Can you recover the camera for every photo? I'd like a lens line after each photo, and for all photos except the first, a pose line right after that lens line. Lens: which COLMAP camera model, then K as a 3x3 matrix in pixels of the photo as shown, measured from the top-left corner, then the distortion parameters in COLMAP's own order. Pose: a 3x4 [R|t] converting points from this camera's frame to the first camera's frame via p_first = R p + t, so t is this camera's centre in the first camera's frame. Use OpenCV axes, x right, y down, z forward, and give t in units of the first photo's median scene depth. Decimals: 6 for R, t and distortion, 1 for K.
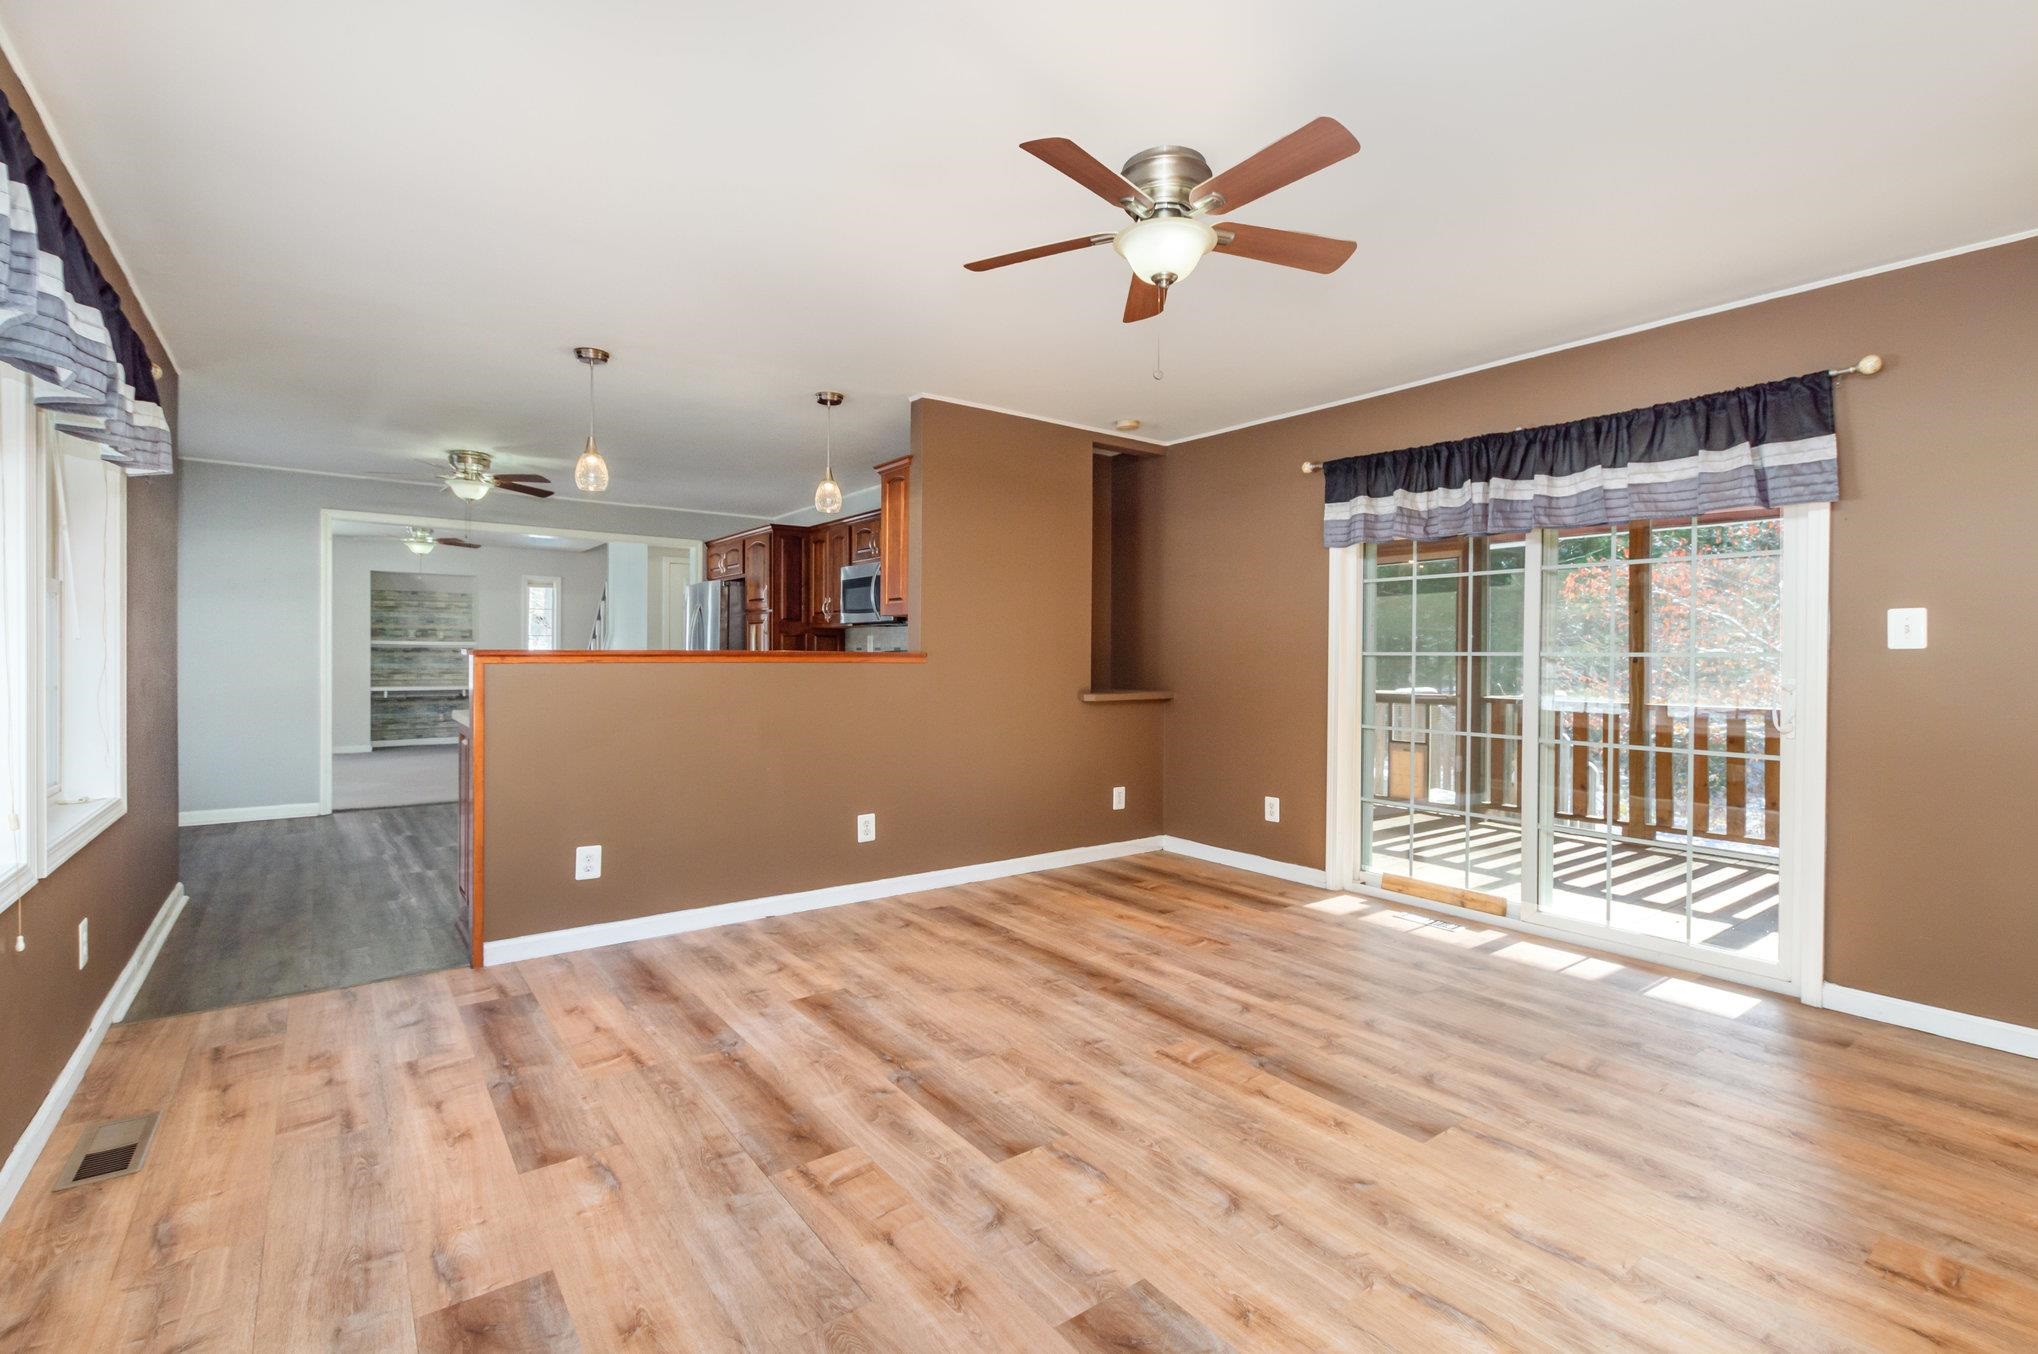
lens RADIAL K [[926.4, 0, 1019.9], [0, 926.4, 663.6], [0, 0, 1]] dist [0.001491, -0.001896]
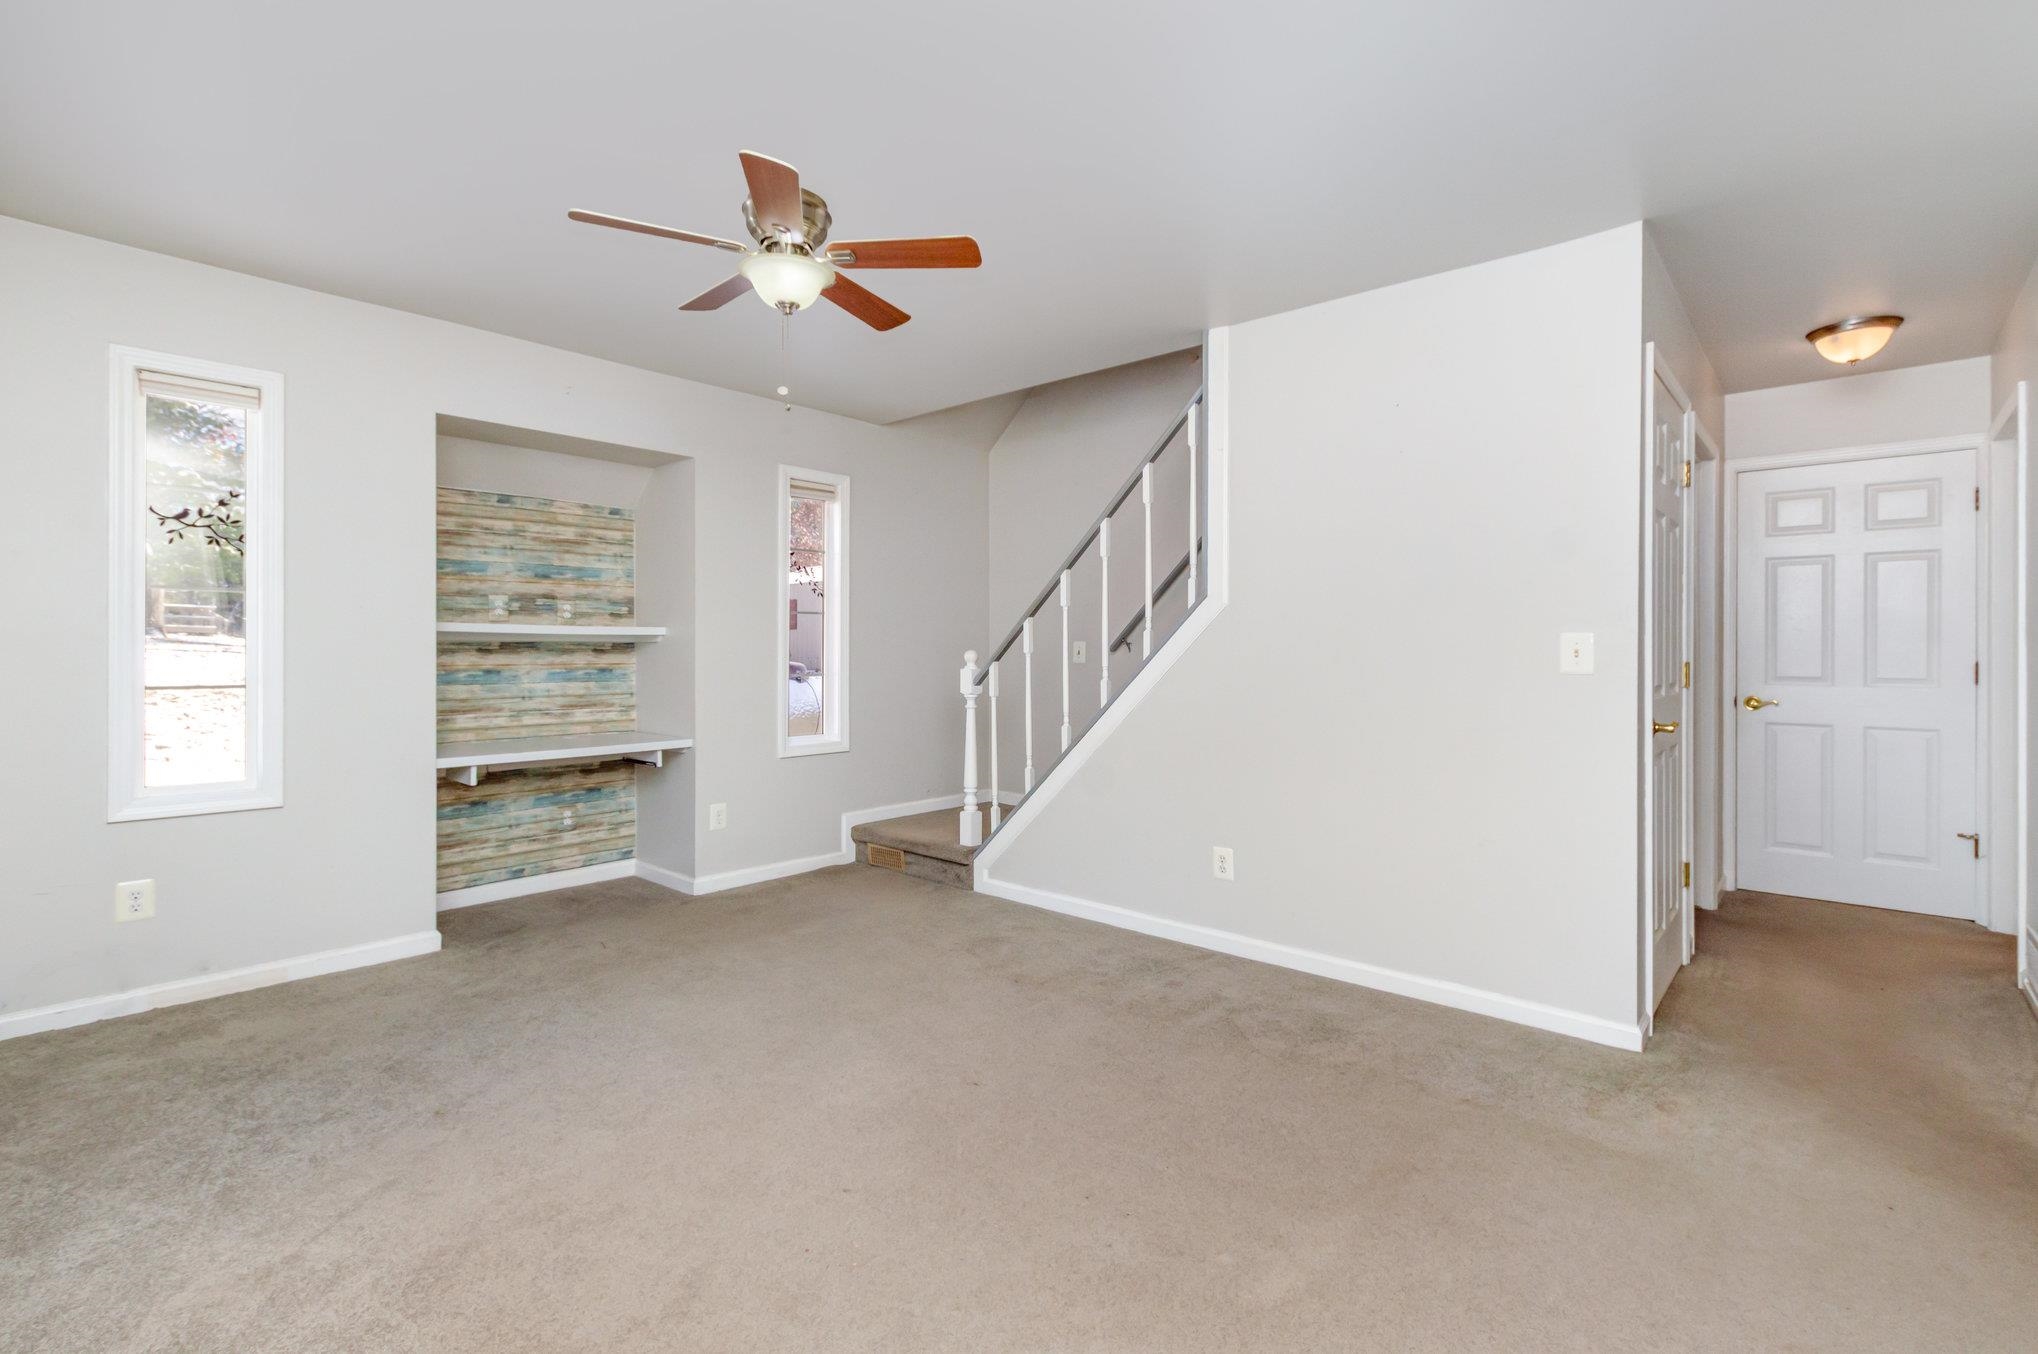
lens RADIAL K [[926.4, 0, 1014.1], [0, 926.4, 659.1], [0, 0, 1]] dist [0.001491, -0.001896]
pose [[0.982306, -0.005568, 0.187201, -2.429053], [0.006553, 0.999968, -0.004639, -0.032948], [-0.187169, 0.005784, 0.982311, 2.741598]]
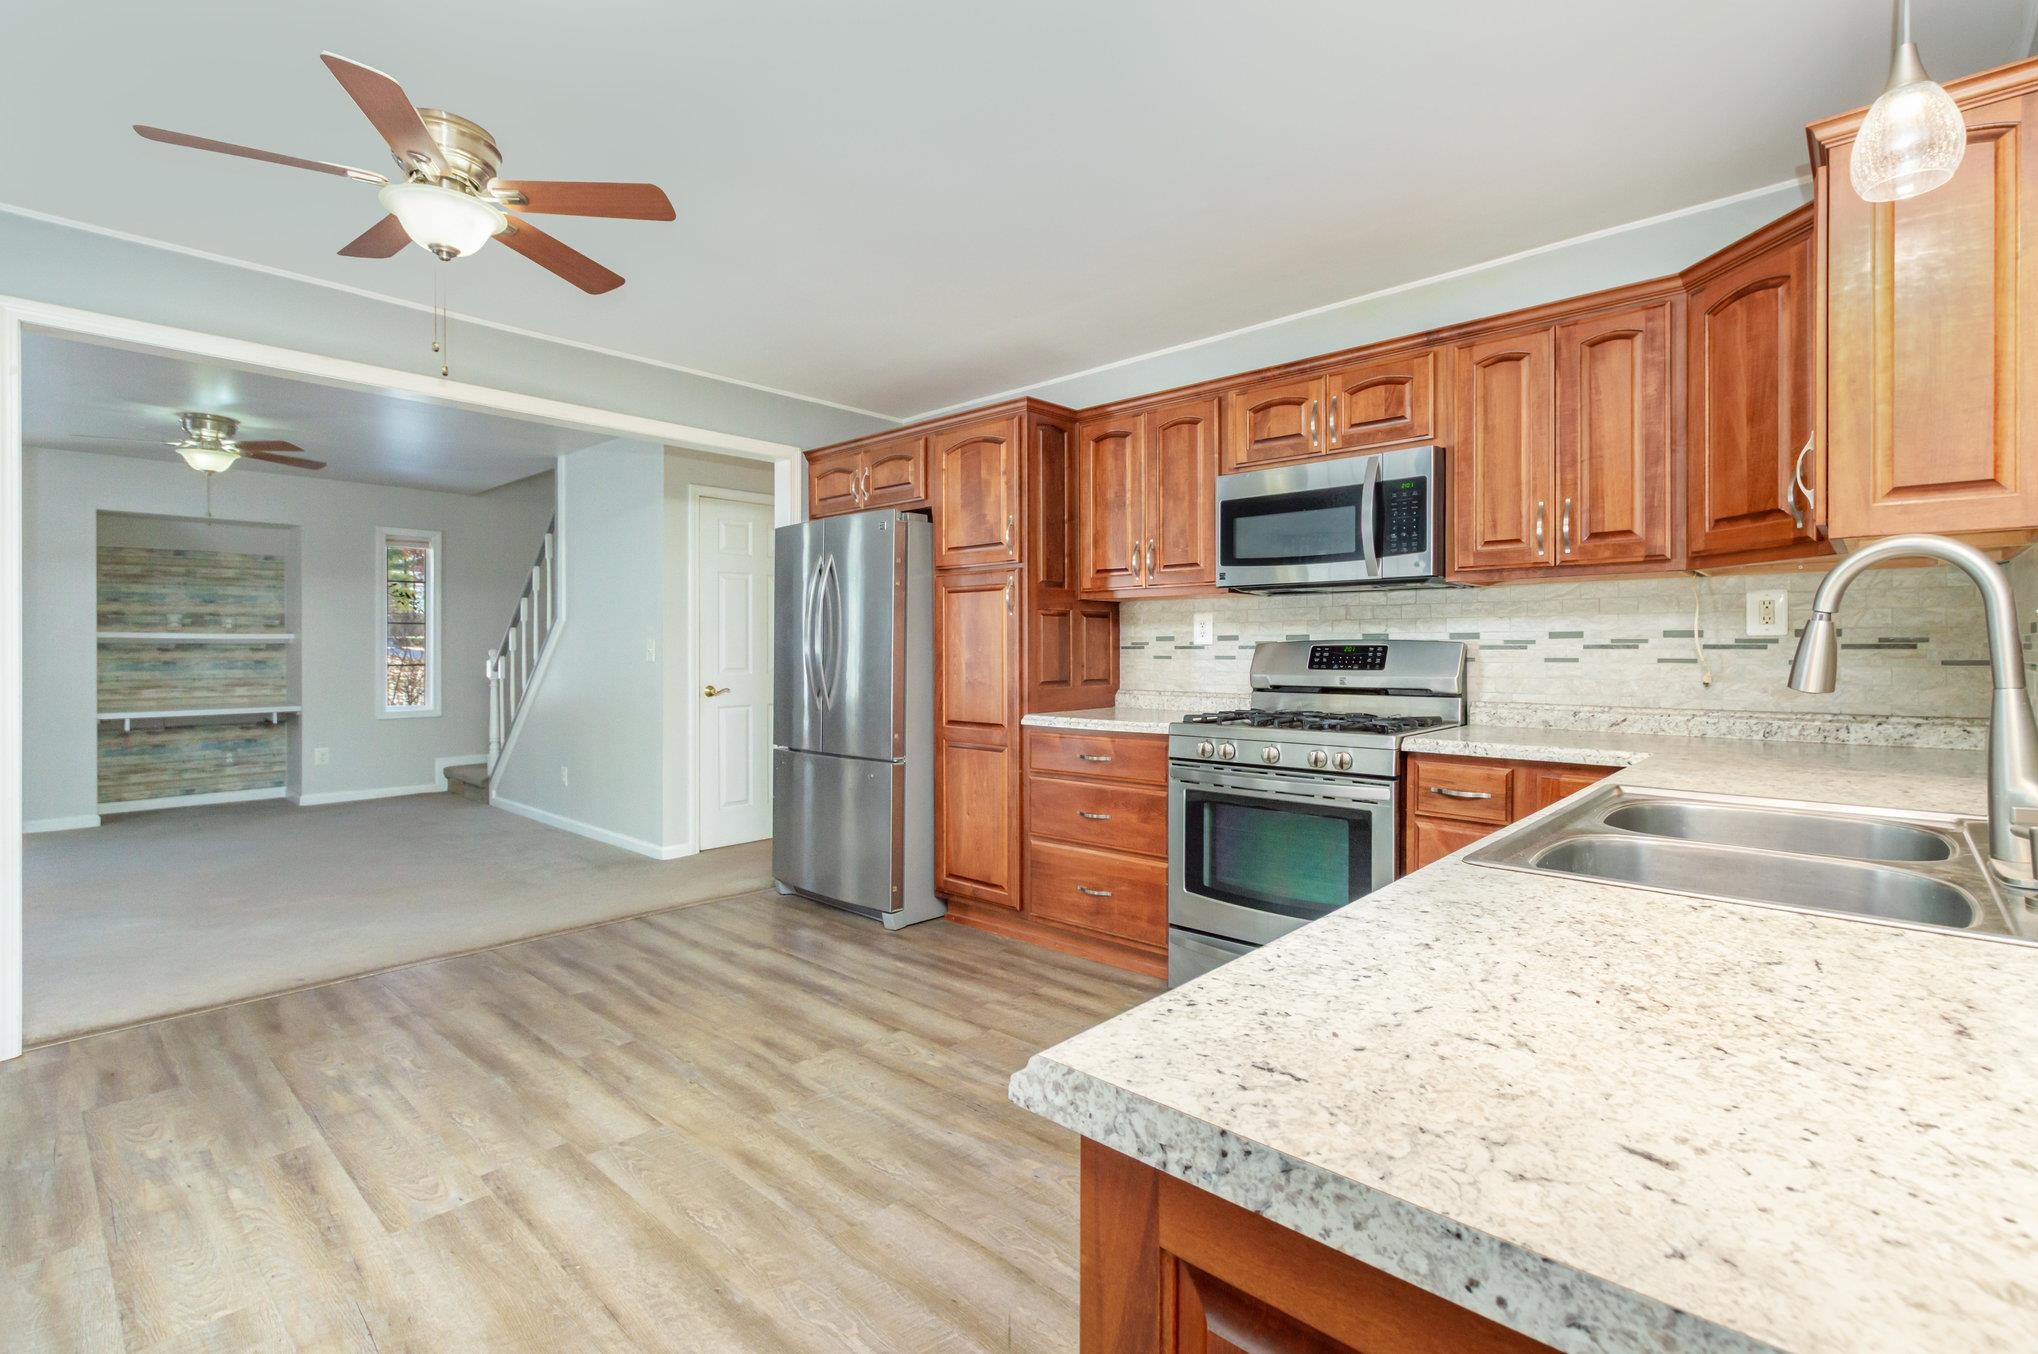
lens RADIAL K [[926.4, 0, 1012.8], [0, 926.4, 657.3], [0, 0, 1]] dist [0.001491, -0.001896]
pose [[0.982987, -0.007808, 0.183509, -1.096907], [0.008241, 0.999965, -0.001596, -0.015214], [-0.183490, 0.003081, 0.983017, 1.464380]]
